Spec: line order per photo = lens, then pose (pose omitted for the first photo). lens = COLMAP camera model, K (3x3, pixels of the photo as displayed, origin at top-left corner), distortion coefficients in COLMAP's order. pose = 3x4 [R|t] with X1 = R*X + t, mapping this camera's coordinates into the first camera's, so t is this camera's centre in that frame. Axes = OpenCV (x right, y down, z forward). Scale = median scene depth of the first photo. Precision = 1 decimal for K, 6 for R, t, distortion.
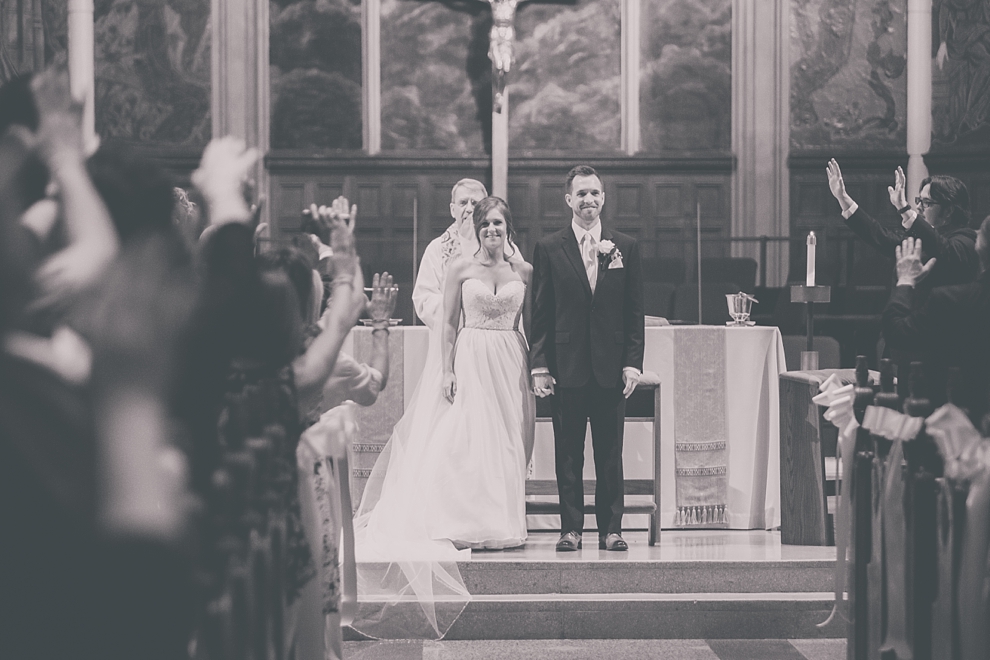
lens RADIAL K [[3526.4, 0, 498.9], [0, 3526.4, 328.8], [0, 0, 1]] dist [-0.143633, 0.000000]
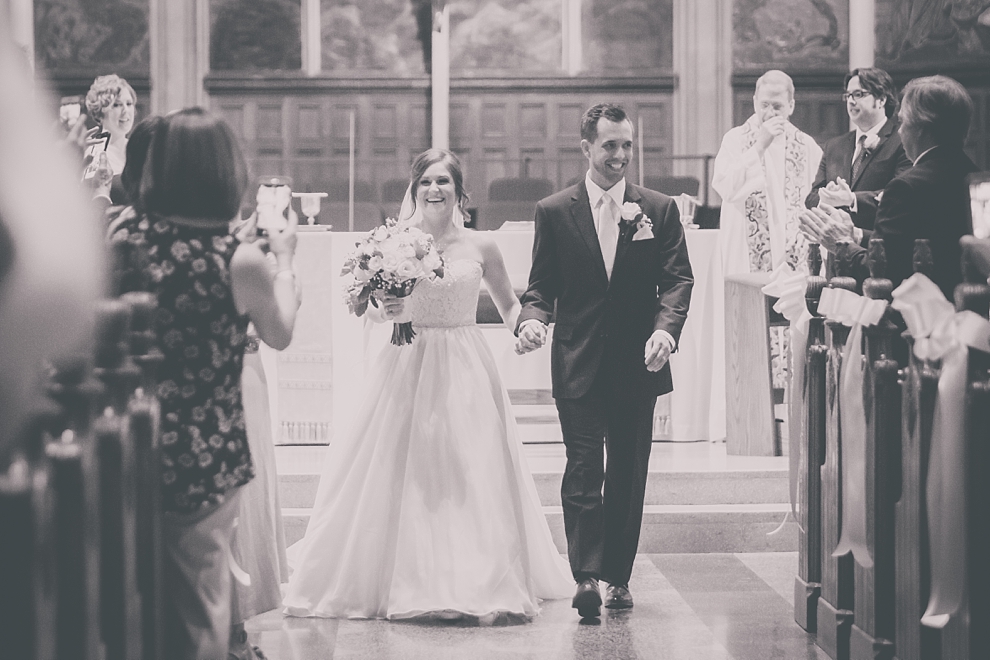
lens RADIAL K [[3207.7, 0, 493.9], [0, 3207.7, 330.2], [0, 0, 1]] dist [-0.341171, 0.000000]
pose [[0.999953, -0.003362, 0.009135, 0.007006], [0.003266, 0.999940, 0.010491, 0.013340], [-0.009170, -0.010461, 0.999903, 0.100190]]
